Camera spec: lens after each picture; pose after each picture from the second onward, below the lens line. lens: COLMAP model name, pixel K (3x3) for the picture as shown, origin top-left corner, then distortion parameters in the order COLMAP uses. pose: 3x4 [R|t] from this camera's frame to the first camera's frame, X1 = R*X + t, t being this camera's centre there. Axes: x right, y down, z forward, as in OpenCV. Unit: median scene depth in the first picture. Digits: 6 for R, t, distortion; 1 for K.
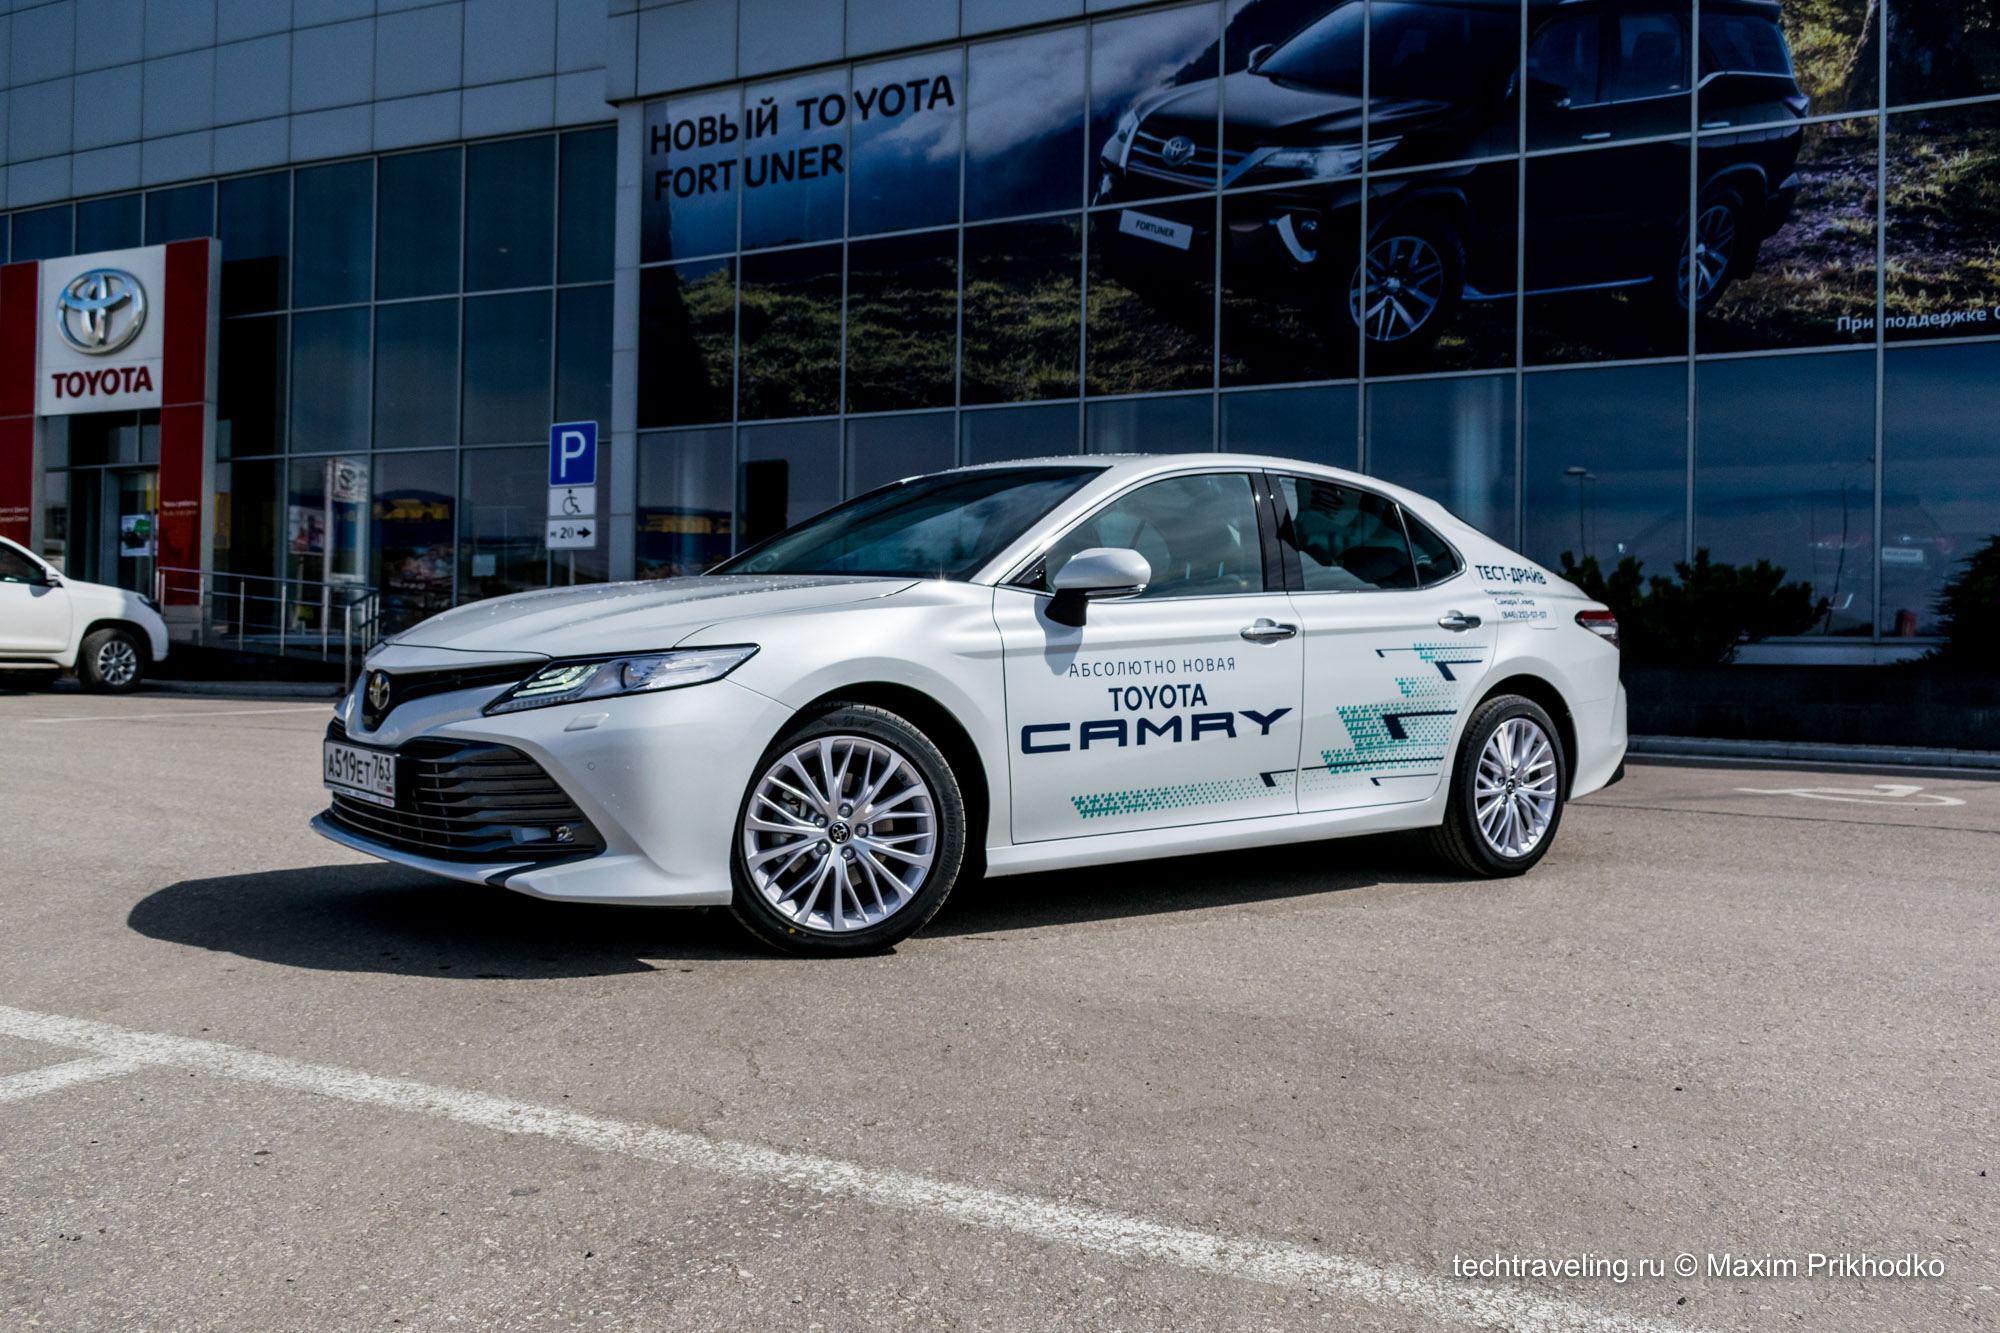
lens RADIAL K [[1666.9, 0, 1000.0], [0, 1666.9, 666.5], [0, 0, 1]] dist [0.039084, -0.000033]
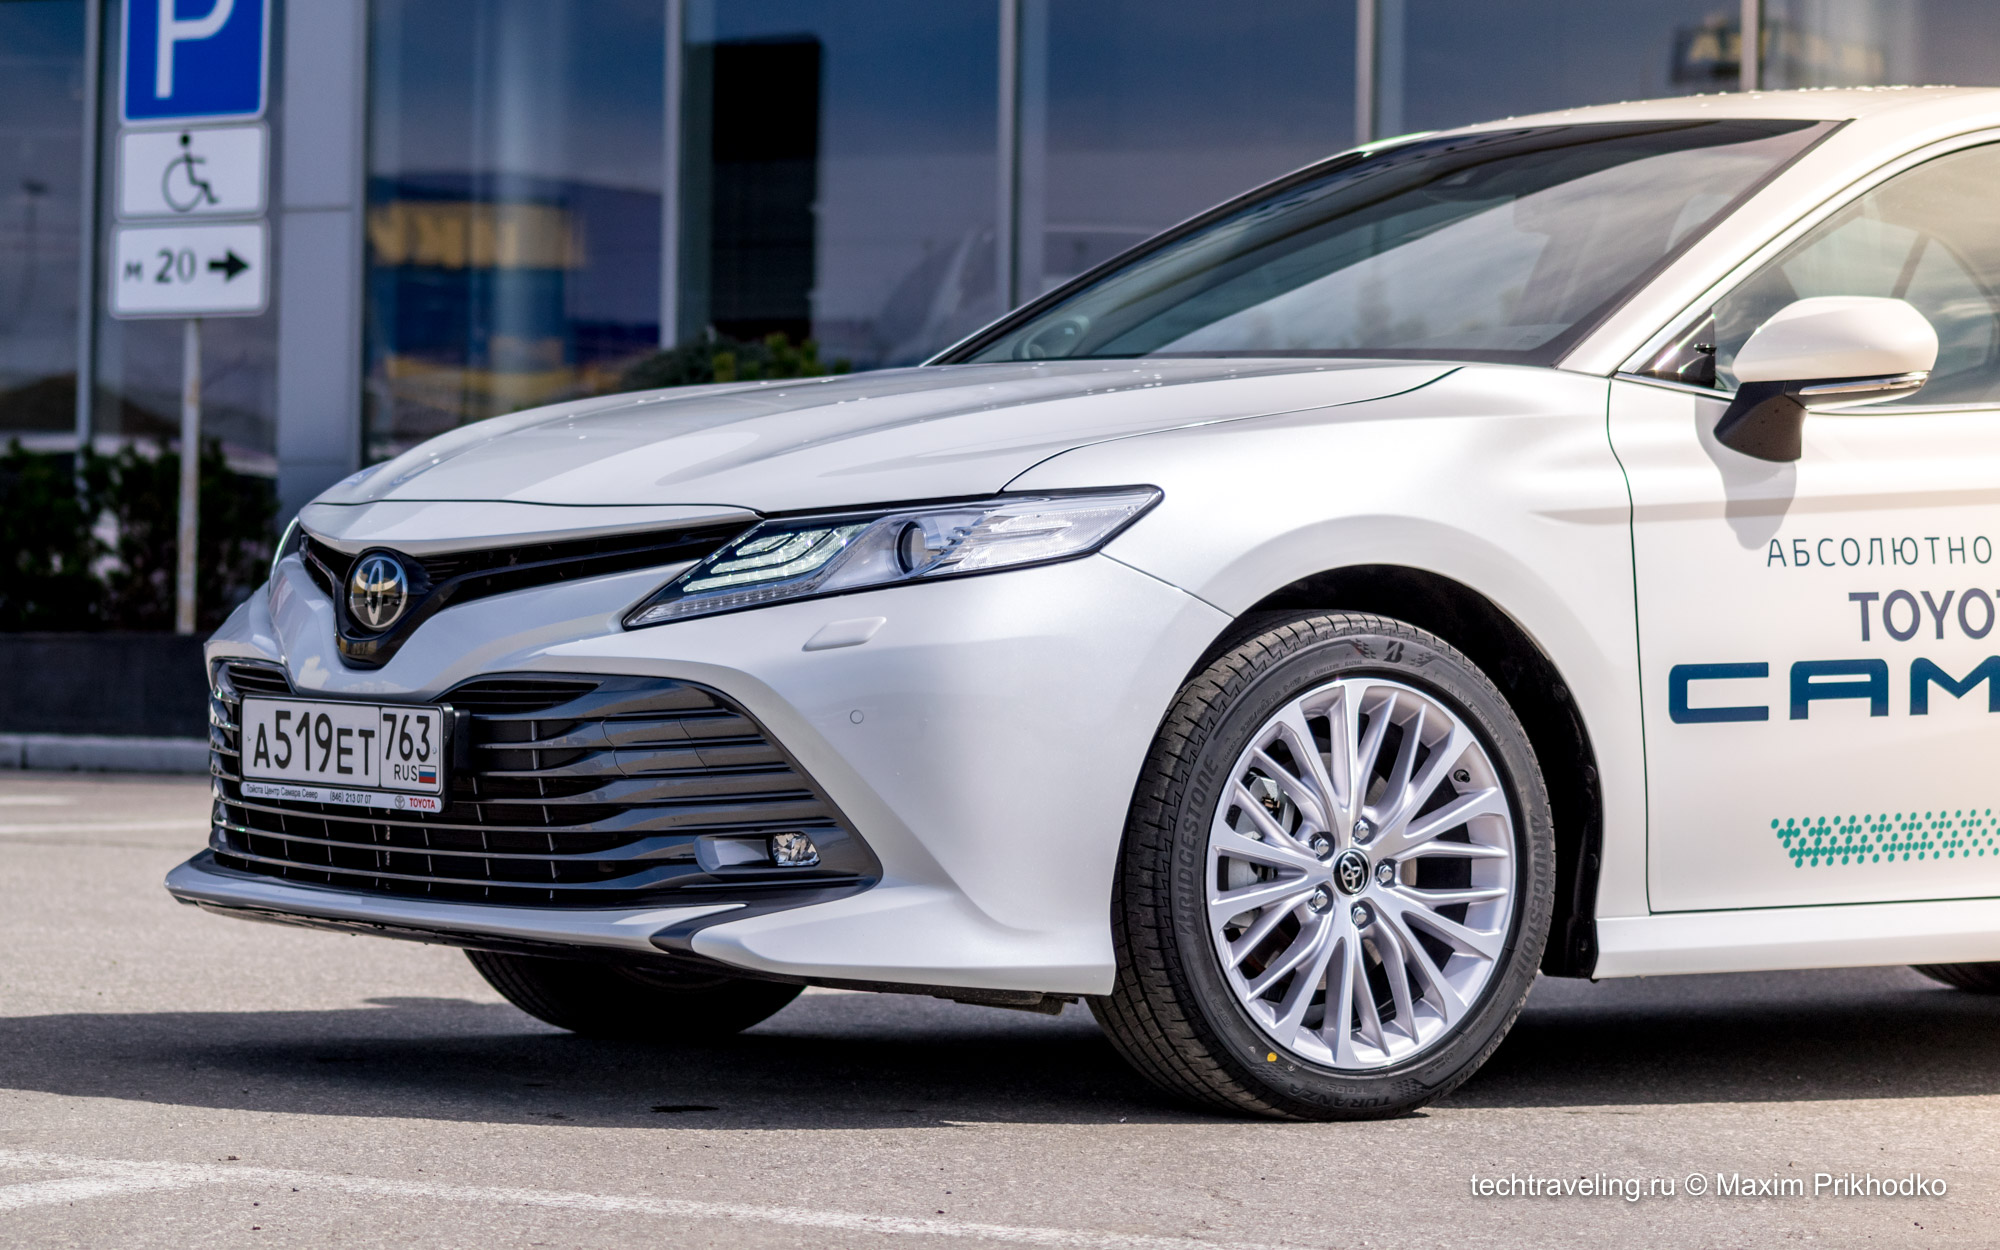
lens RADIAL K [[6085.4, 0, 1000.0], [0, 6085.4, 625.0], [0, 0, 1]] dist [-0.081578, -0.351689]
pose [[0.997497, -0.001478, -0.070694, -0.055651], [0.000141, 0.999821, -0.018904, 0.057161], [0.070710, 0.018846, 0.997319, -0.767187]]
